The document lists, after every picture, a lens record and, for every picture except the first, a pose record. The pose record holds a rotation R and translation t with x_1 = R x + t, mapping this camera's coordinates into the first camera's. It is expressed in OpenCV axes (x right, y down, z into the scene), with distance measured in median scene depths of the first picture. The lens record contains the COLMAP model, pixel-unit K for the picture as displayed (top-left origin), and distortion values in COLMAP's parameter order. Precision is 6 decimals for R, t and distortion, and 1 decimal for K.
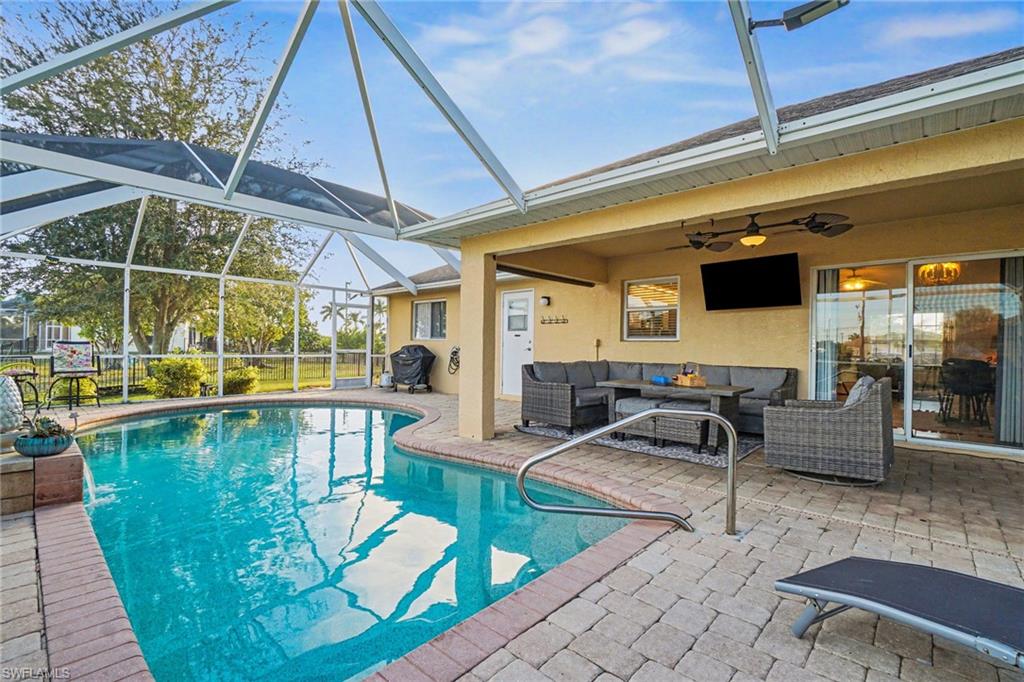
lens RADIAL K [[456.5, 0, 505.0], [0, 456.5, 339.2], [0, 0, 1]] dist [-0.001577, -0.000703]
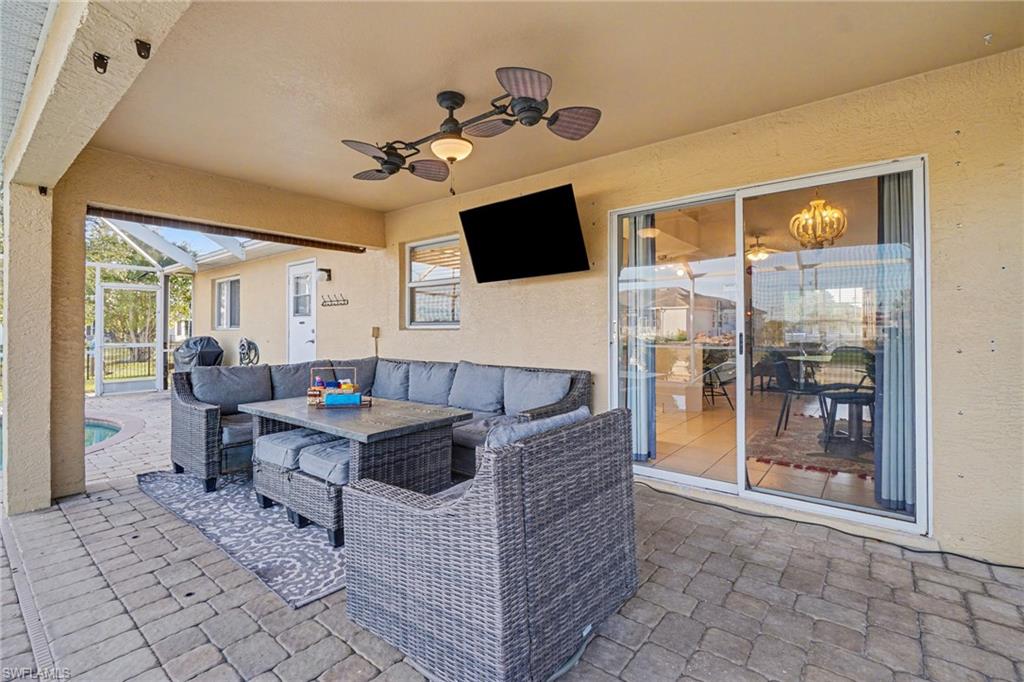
lens RADIAL K [[461.7, 0, 497.0], [0, 461.7, 320.8], [0, 0, 1]] dist [0.002179, 0.000055]
pose [[0.997958, -0.014766, 0.062145, 0.356989], [0.015056, 0.999878, -0.004199, -0.003820], [-0.062076, 0.005126, 0.998058, 0.278761]]
